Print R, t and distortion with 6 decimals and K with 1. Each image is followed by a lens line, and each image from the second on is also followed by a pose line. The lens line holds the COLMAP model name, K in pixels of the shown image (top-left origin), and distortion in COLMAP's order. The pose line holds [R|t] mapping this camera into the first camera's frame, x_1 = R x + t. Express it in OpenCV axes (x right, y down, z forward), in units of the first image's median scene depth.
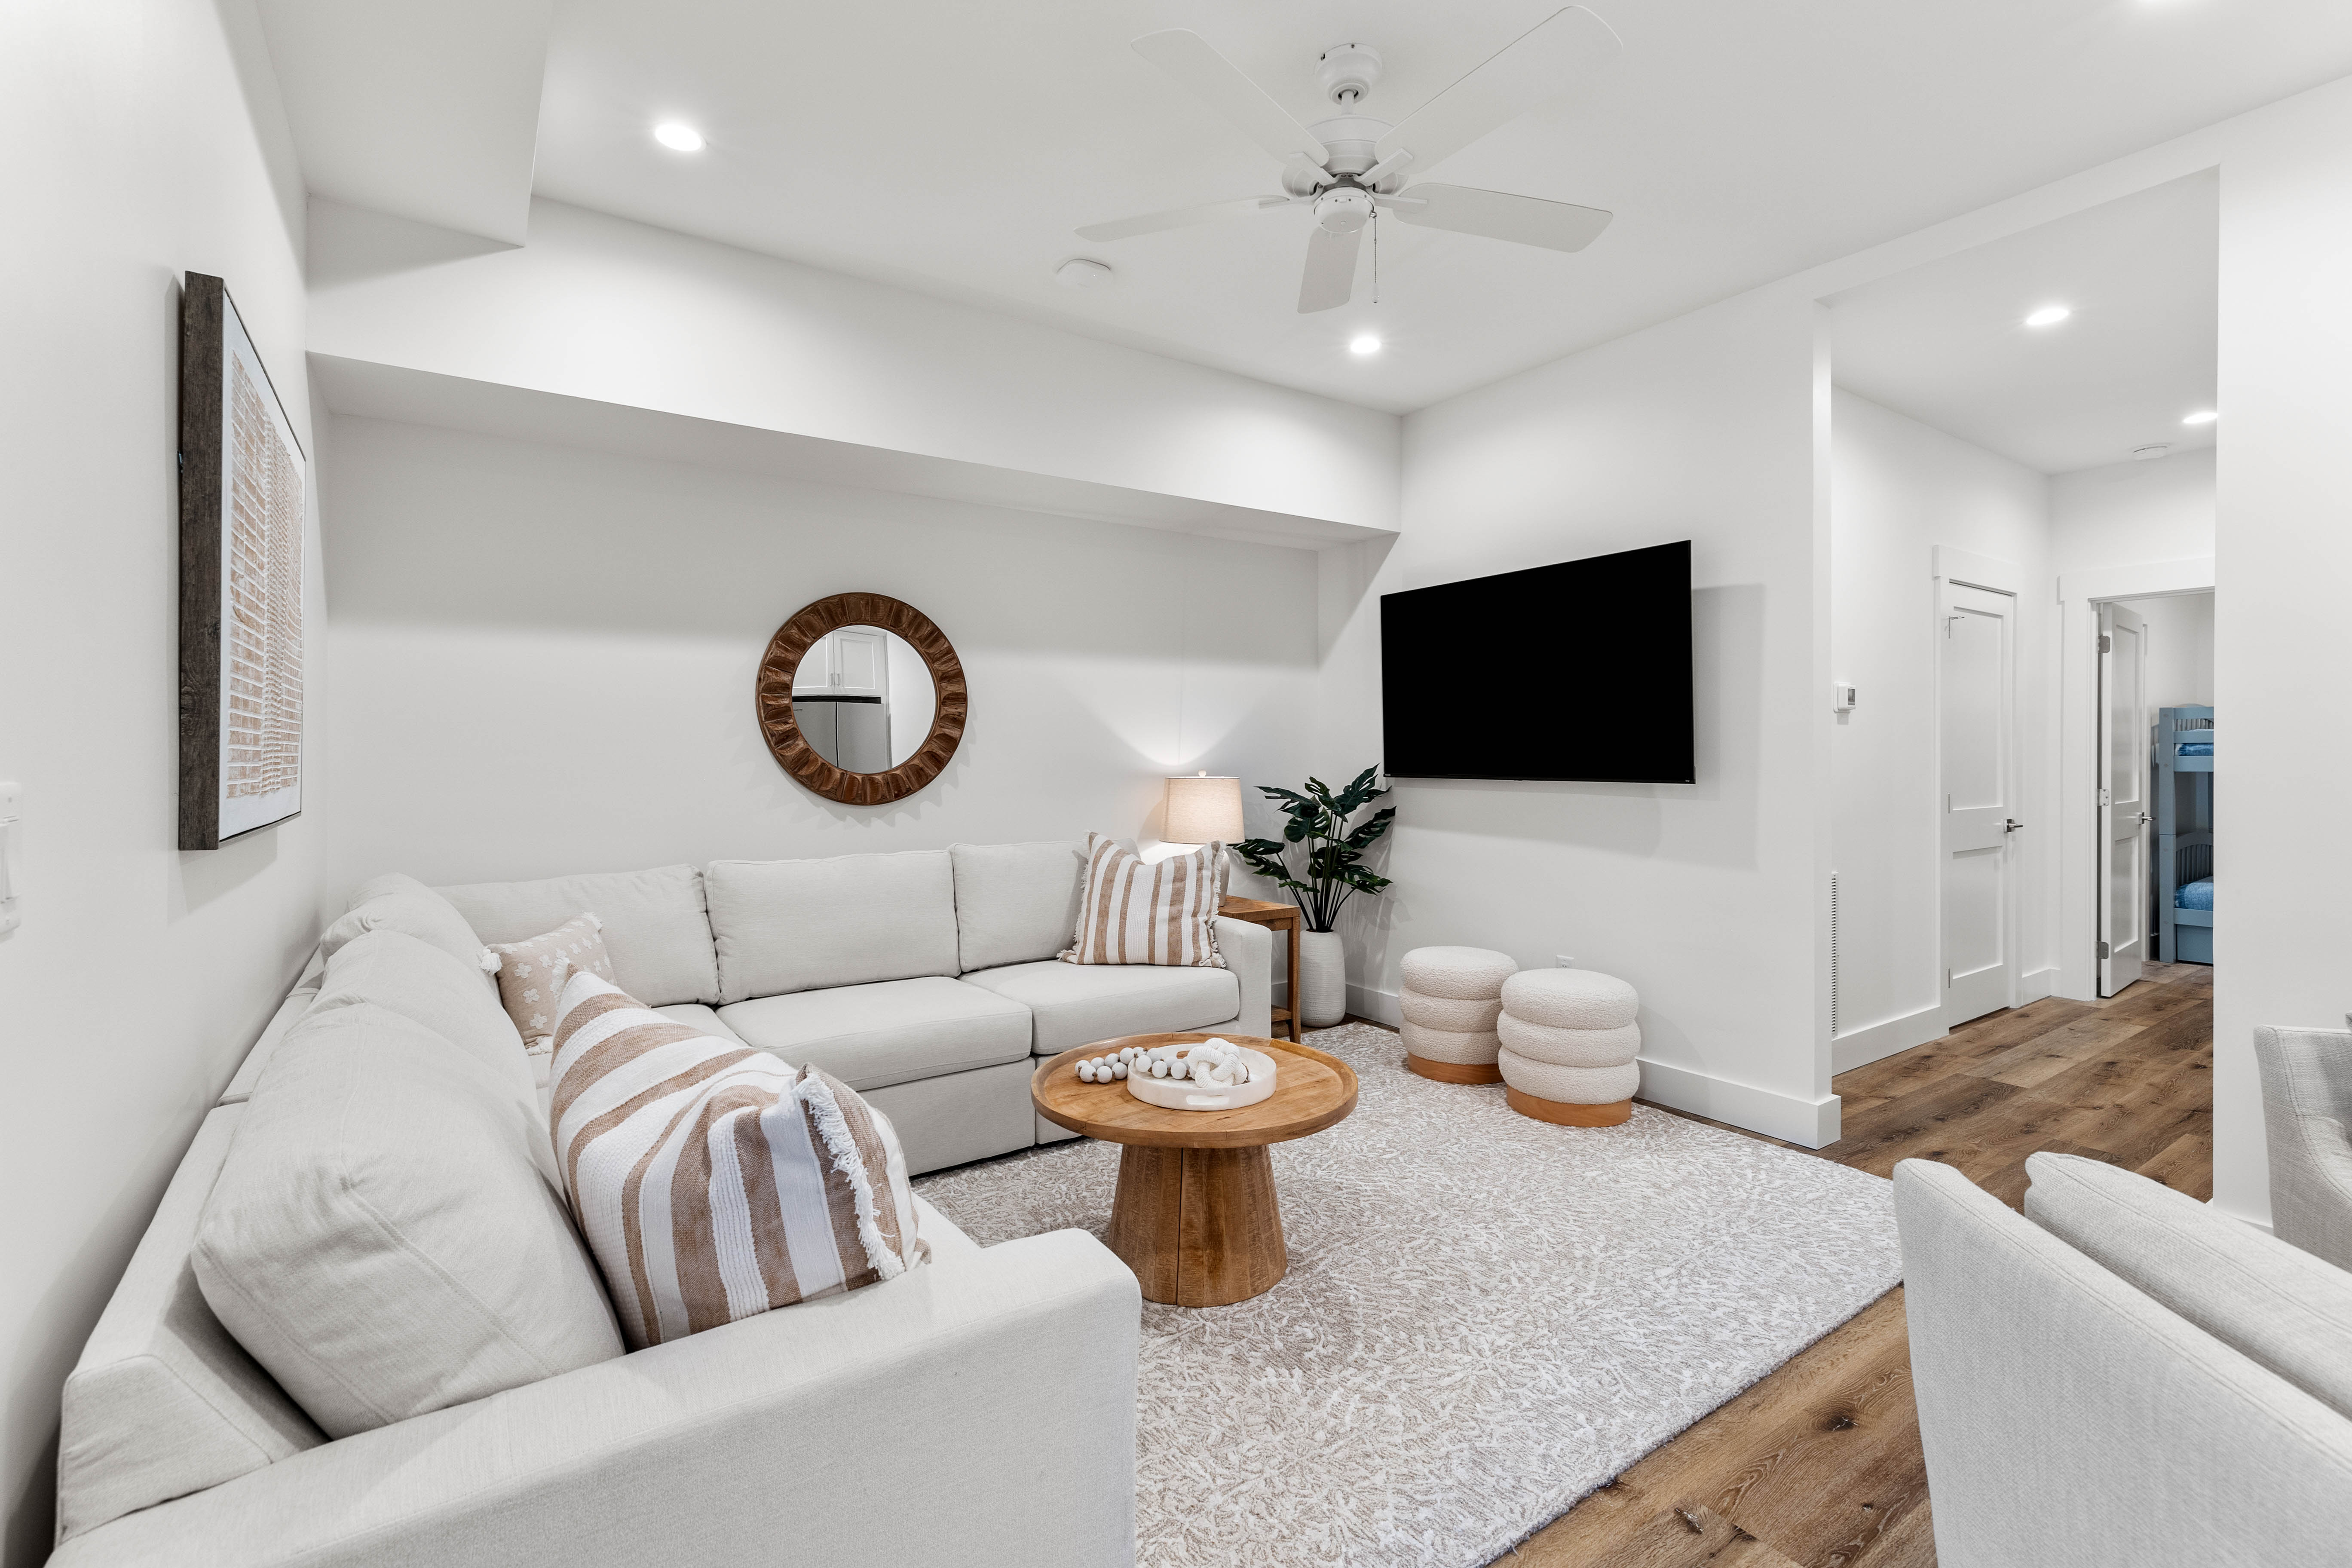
lens RADIAL K [[1027.7, 0, 1148.4], [0, 1027.7, 758.6], [0, 0, 1]] dist [0.004728, 0.000117]
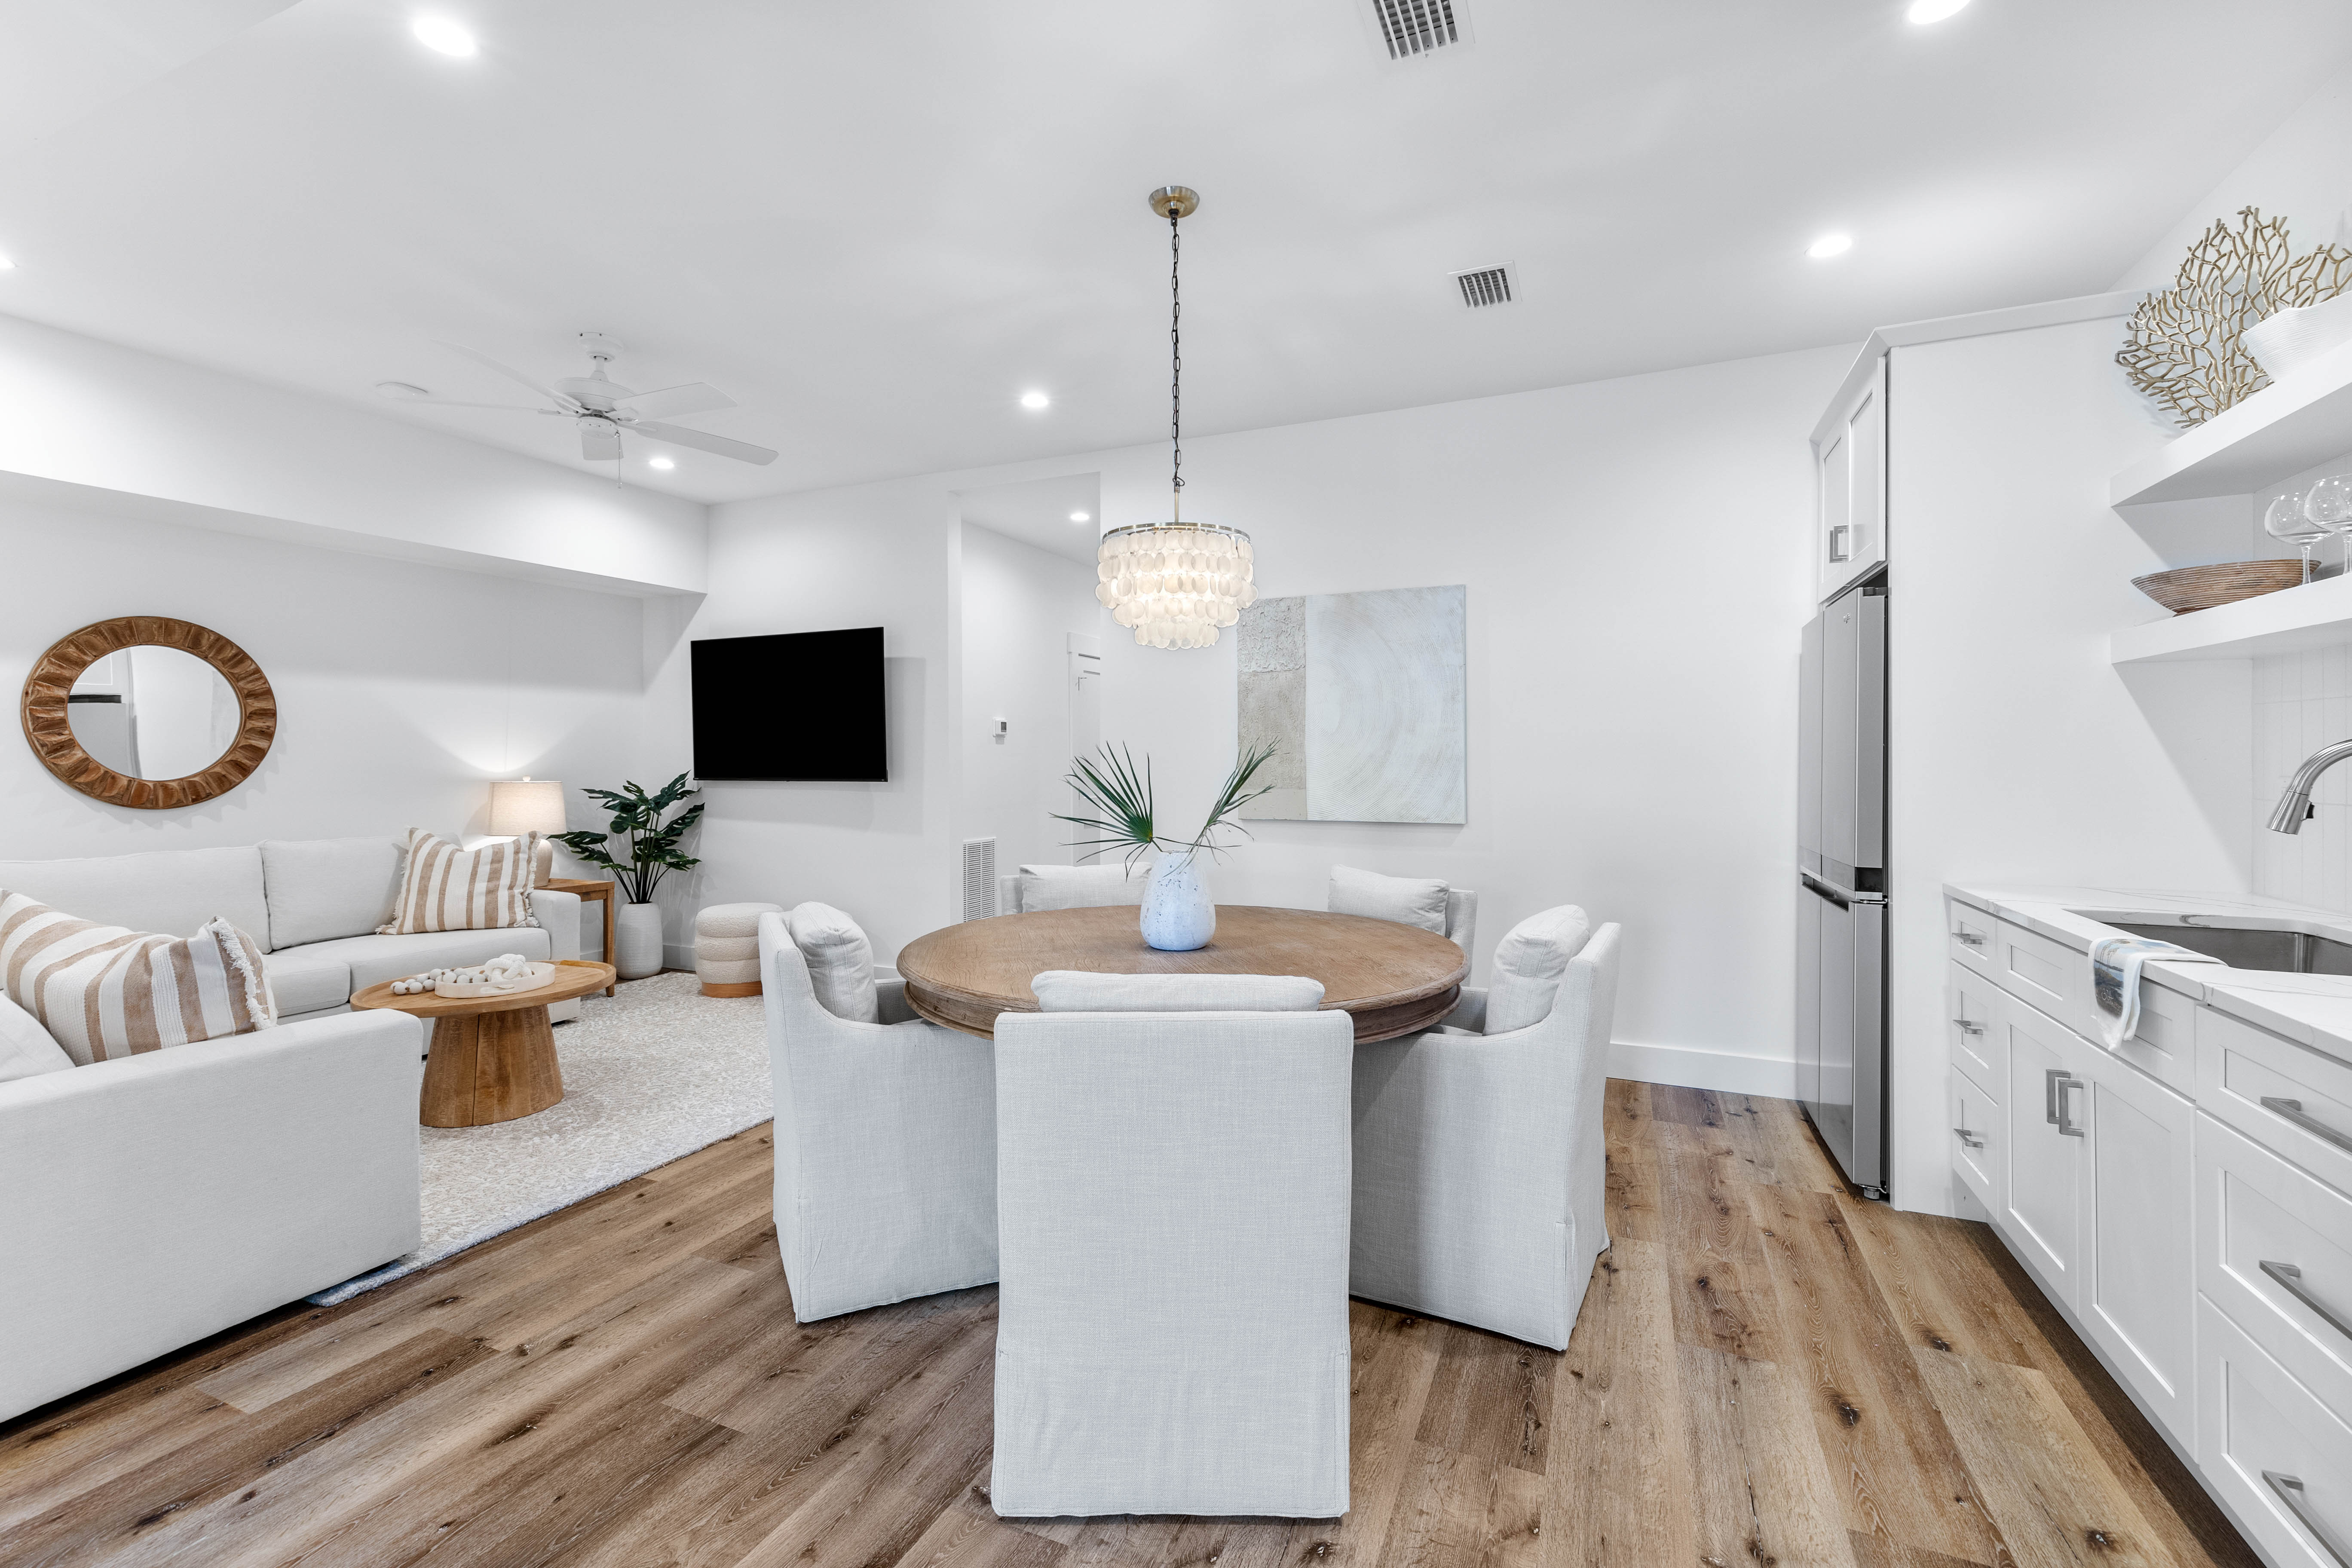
lens RADIAL K [[1027.7, 0, 1168.3], [0, 1027.7, 760.6], [0, 0, 1]] dist [0.004728, 0.000117]
pose [[0.845623, 0.001327, 0.533778, 0.054592], [0.001338, 0.999988, -0.004607, -0.000286], [-0.533778, 0.004610, 0.845612, -0.550344]]
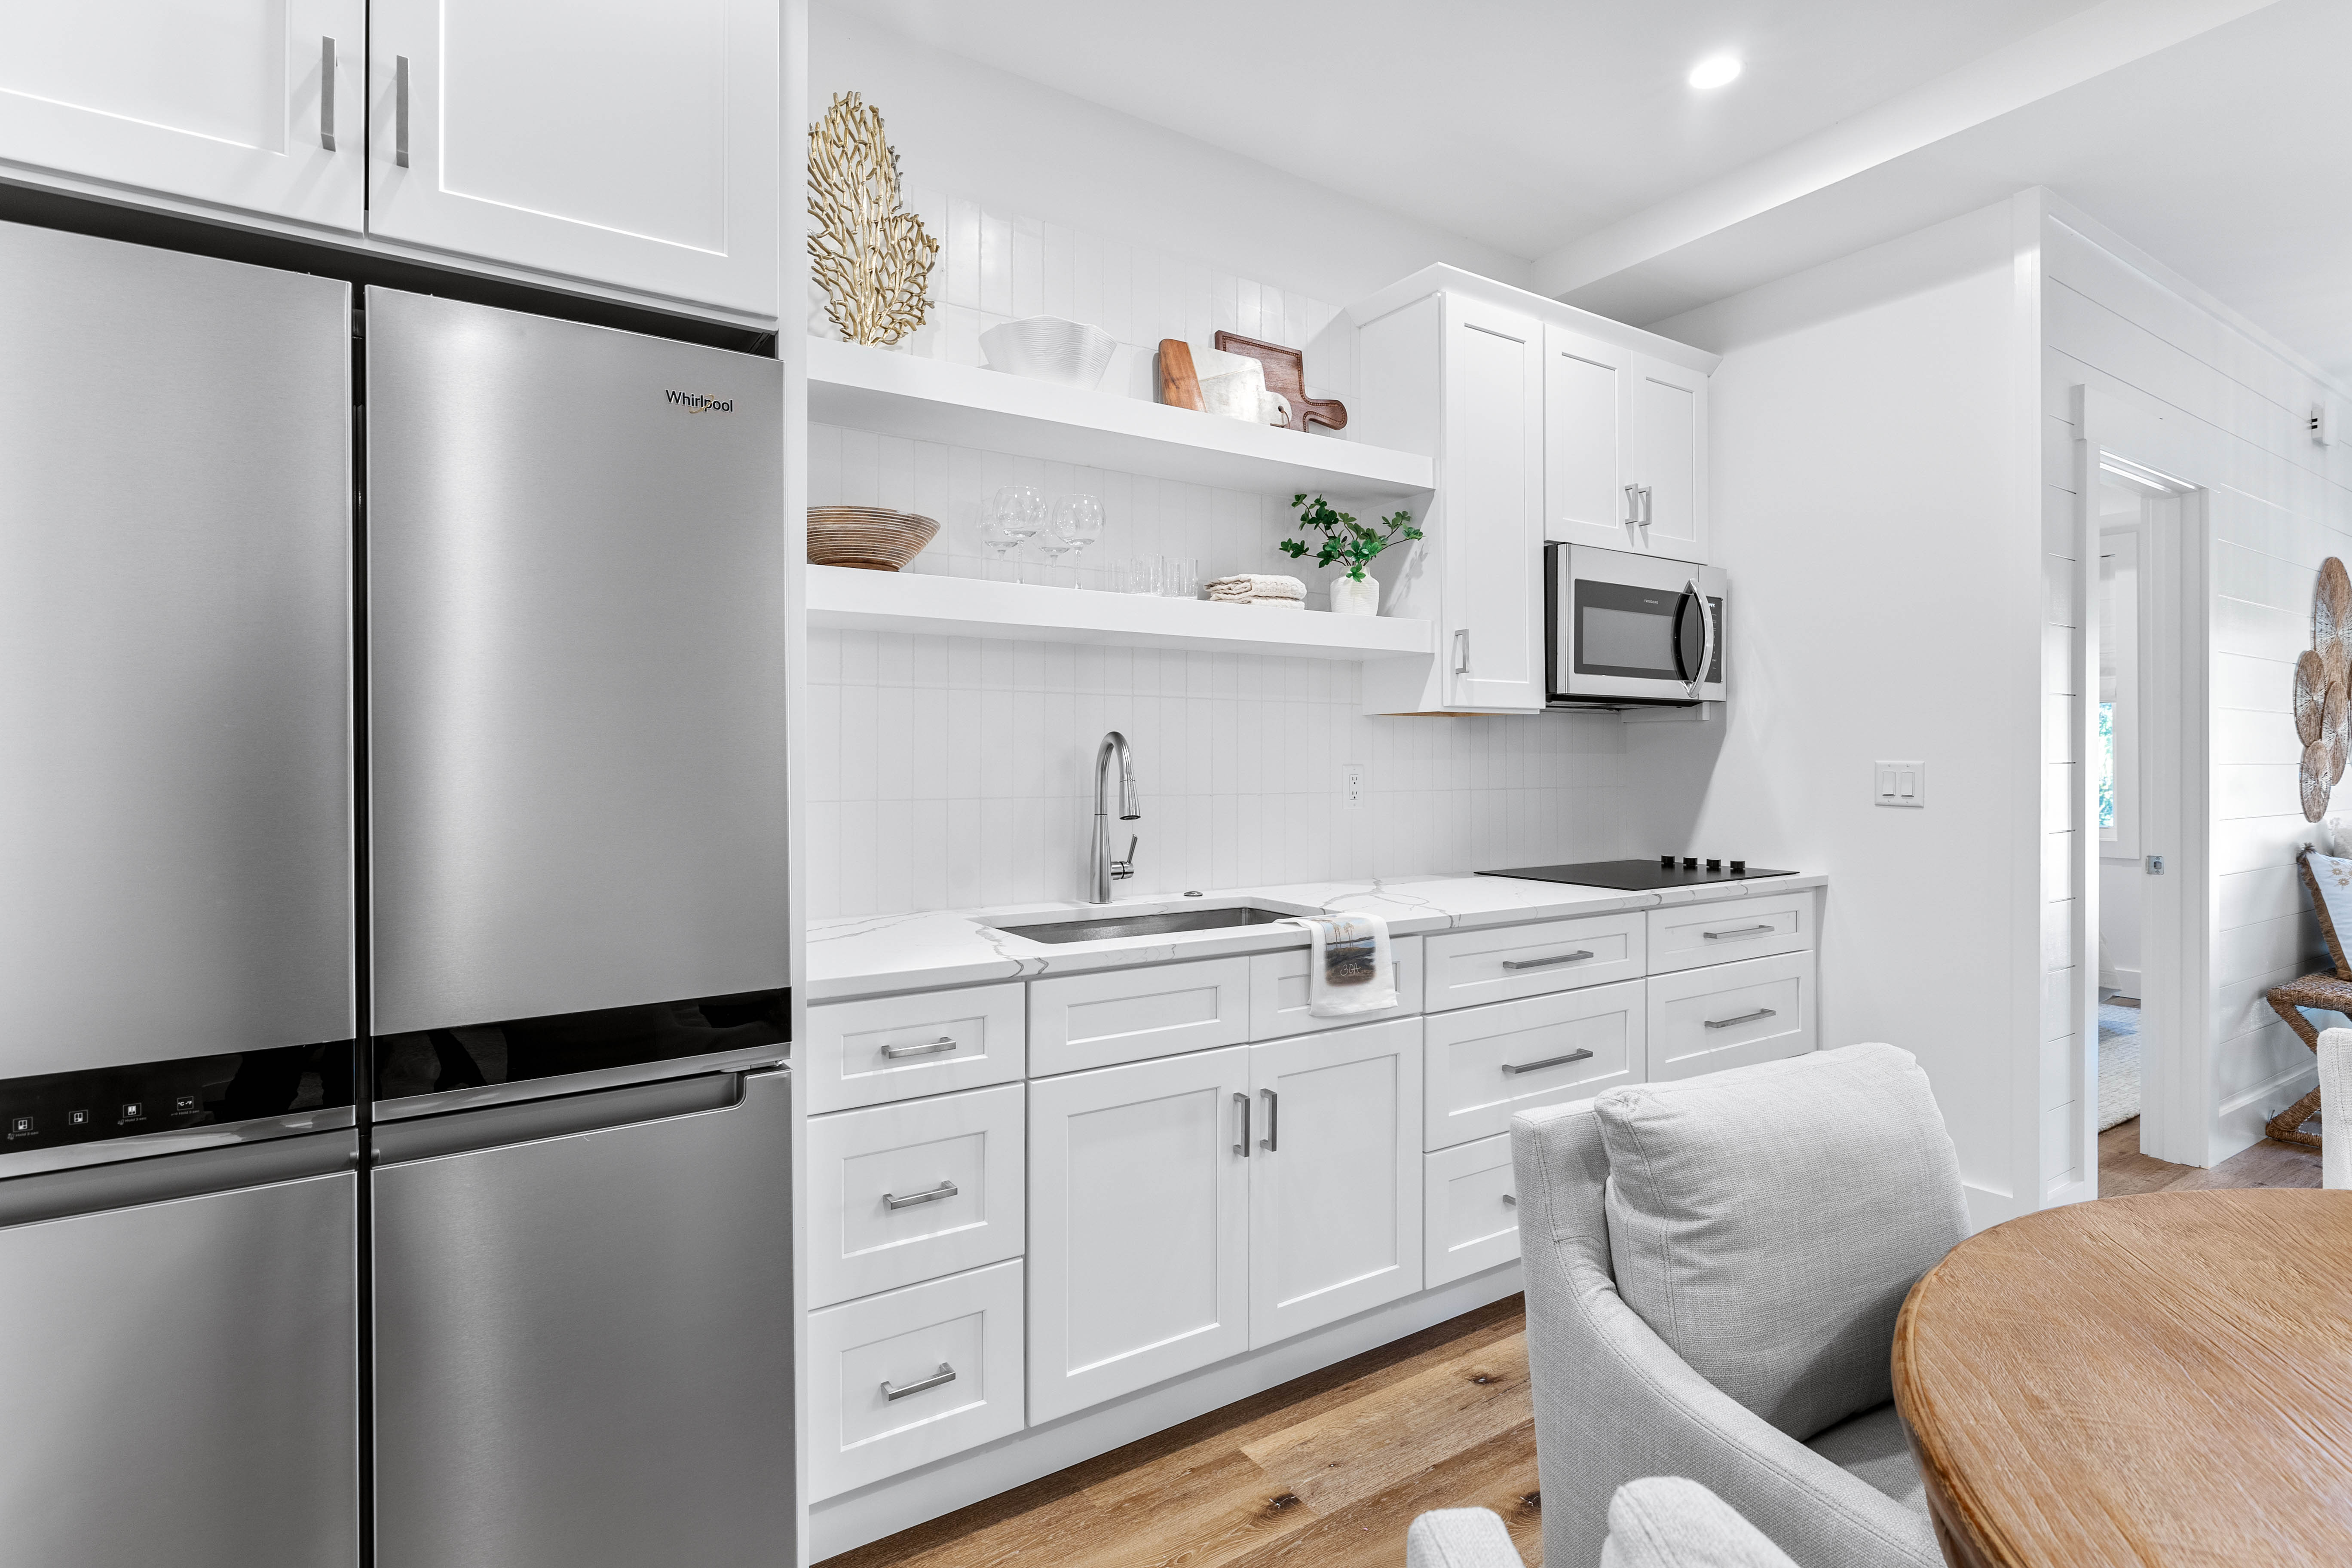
lens RADIAL K [[1135.8, 0, 1177.8], [0, 1135.8, 753.2], [0, 0, 1]] dist [0.000420, -0.000251]
pose [[-0.999774, 0.004924, 0.020668, 0.844140], [0.004922, 0.999988, -0.000143, -0.001717], [-0.020669, -0.000041, -0.999786, 0.290433]]
